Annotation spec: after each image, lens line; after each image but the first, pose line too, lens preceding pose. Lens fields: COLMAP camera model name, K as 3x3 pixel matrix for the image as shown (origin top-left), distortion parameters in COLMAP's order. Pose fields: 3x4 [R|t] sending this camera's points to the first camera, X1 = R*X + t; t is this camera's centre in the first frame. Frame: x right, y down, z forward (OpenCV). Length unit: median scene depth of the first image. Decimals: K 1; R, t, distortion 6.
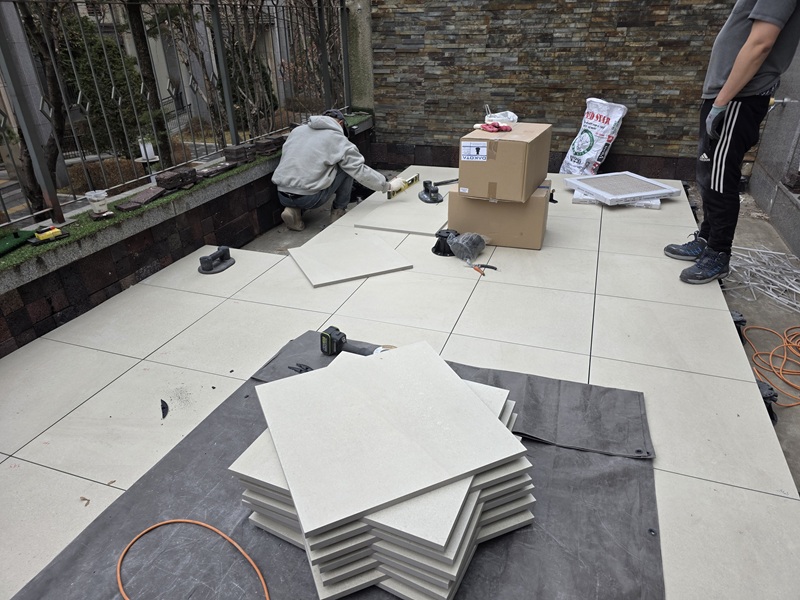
lens RADIAL K [[550.2, 0, 394.8], [0, 550.2, 303.2], [0, 0, 1]] dist [0.072911, -0.065694]
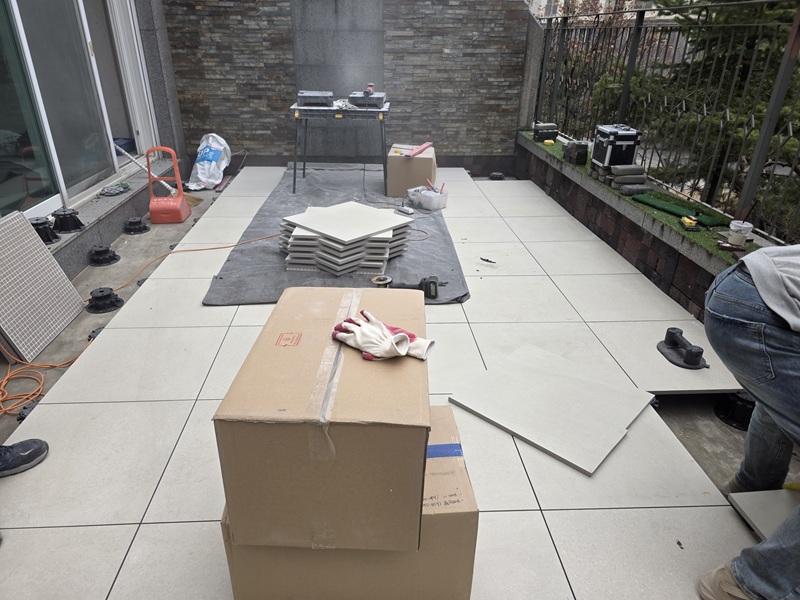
lens RADIAL K [[550.2, 0, 394.8], [0, 550.2, 303.2], [0, 0, 1]] dist [0.072911, -0.065694]
pose [[-0.919200, 0.183815, -0.348258, 0.218373], [-0.172198, 0.607714, 0.775262, -0.463453], [0.354146, 0.772590, -0.526958, 0.864182]]
